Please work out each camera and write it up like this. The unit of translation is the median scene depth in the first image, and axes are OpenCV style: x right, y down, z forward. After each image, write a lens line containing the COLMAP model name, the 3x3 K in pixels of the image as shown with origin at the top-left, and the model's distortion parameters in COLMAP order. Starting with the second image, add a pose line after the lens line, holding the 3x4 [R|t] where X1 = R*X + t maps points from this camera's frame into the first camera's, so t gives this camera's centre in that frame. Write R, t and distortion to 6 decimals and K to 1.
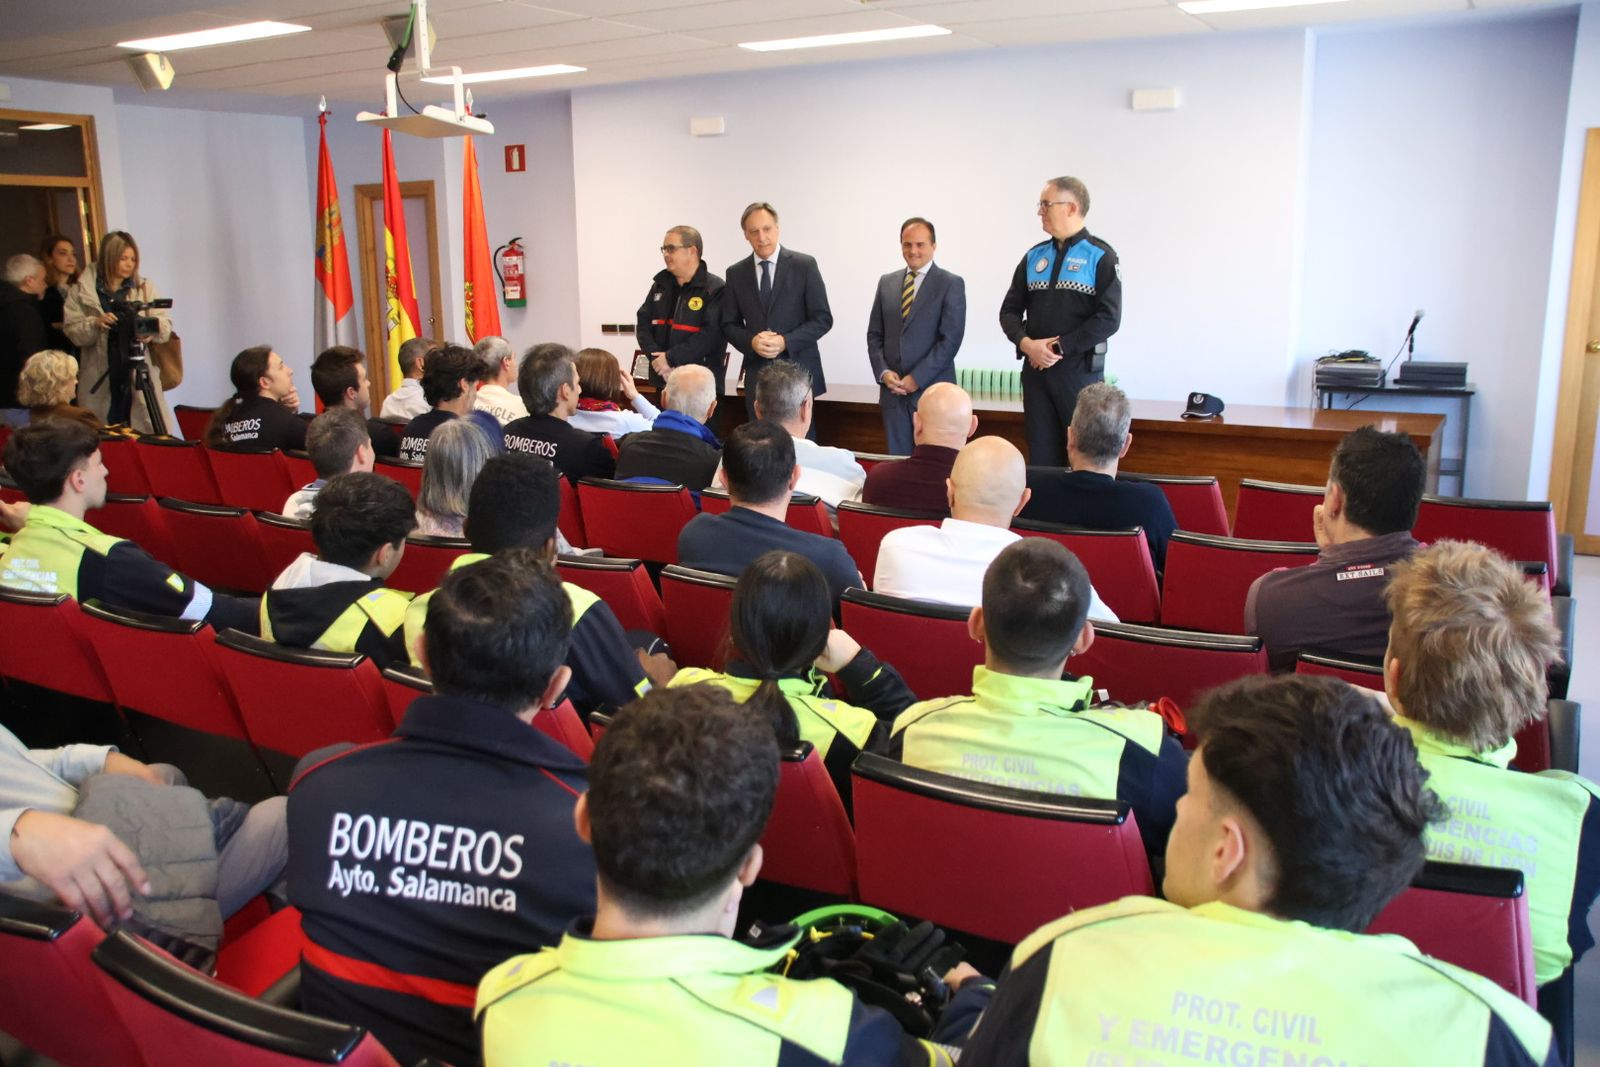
lens RADIAL K [[1360.3, 0, 800.0], [0, 1360.3, 533.5], [0, 0, 1]] dist [-0.123615, 0.123331]
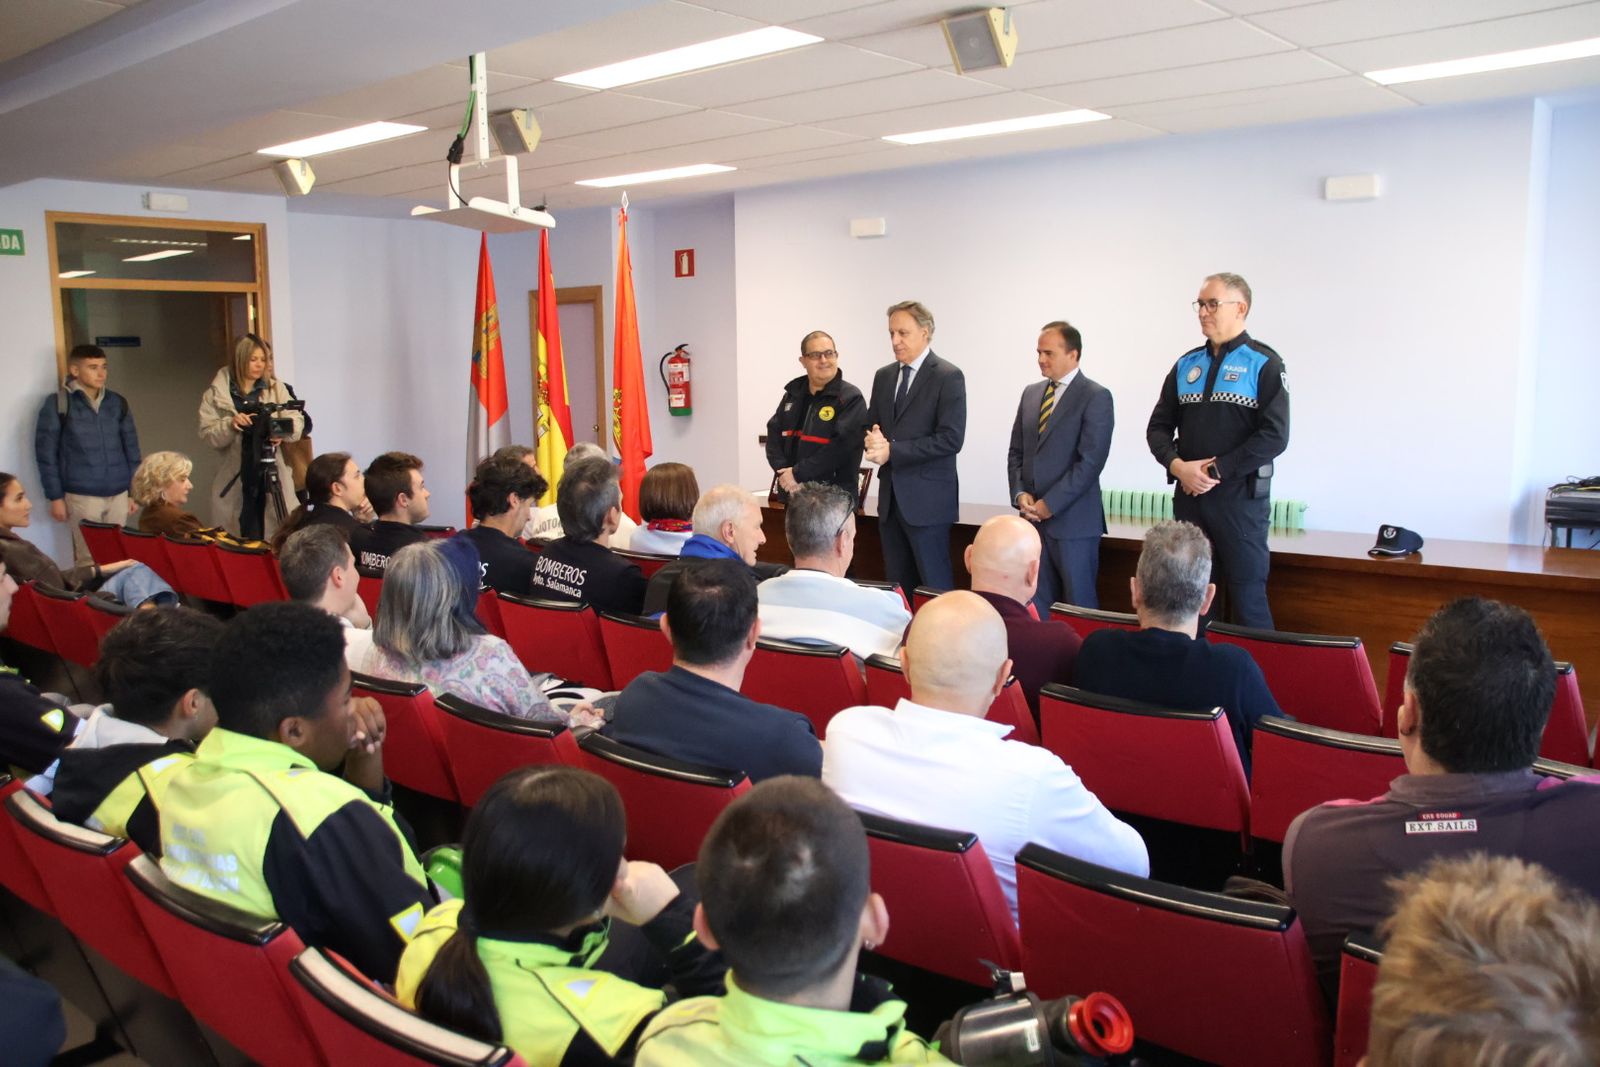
lens RADIAL K [[1360.3, 0, 800.0], [0, 1360.3, 533.5], [0, 0, 1]] dist [-0.123615, 0.123331]
pose [[0.981998, 0.026401, -0.187037, 0.085863], [-0.041394, 0.996194, -0.076713, -0.019300], [0.184299, 0.083074, 0.979353, 0.108176]]
